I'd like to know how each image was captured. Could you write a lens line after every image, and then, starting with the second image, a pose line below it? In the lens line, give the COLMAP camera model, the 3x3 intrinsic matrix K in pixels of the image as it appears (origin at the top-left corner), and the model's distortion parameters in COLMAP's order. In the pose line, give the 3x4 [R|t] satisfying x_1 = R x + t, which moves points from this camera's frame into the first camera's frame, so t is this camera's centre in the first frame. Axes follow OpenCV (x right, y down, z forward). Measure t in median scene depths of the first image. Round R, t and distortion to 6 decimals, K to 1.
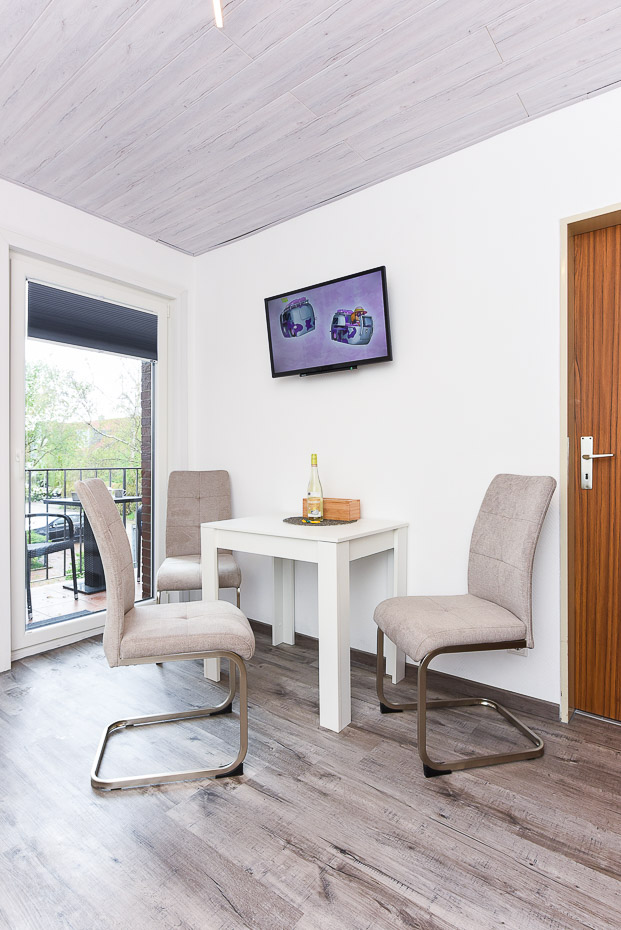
lens RADIAL K [[476.1, 0, 310.5], [0, 476.1, 465.0], [0, 0, 1]] dist [-0.003776, -0.000385]
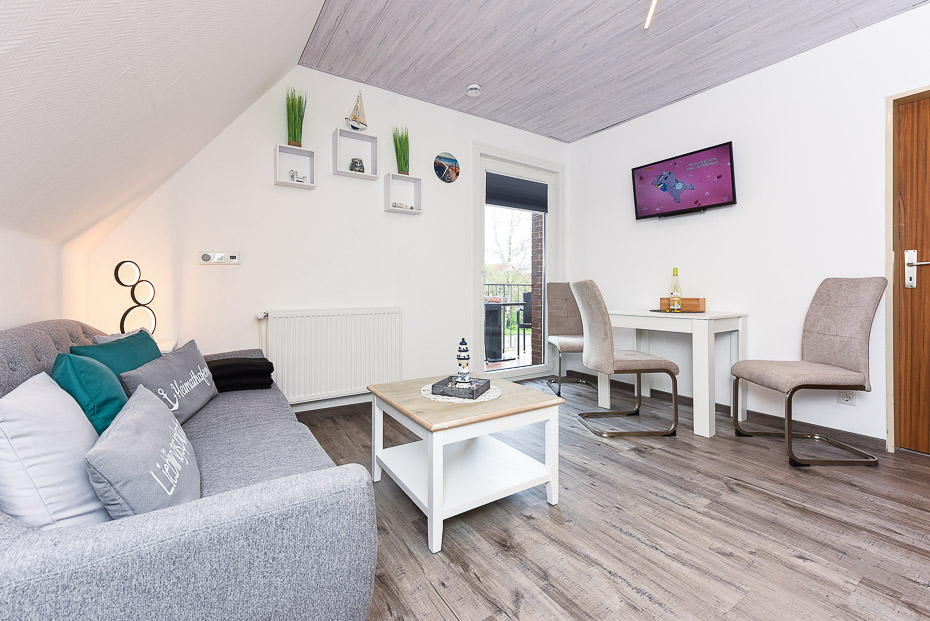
lens RADIAL K [[383.0, 0, 465.2], [0, 383.0, 288.4], [0, 0, 1]] dist [0.004248, -0.000802]
pose [[0.948110, 0.002088, -0.317937, -0.288981], [-0.003937, 0.999979, -0.005174, 0.062794], [0.317919, 0.006158, 0.948098, -0.467763]]
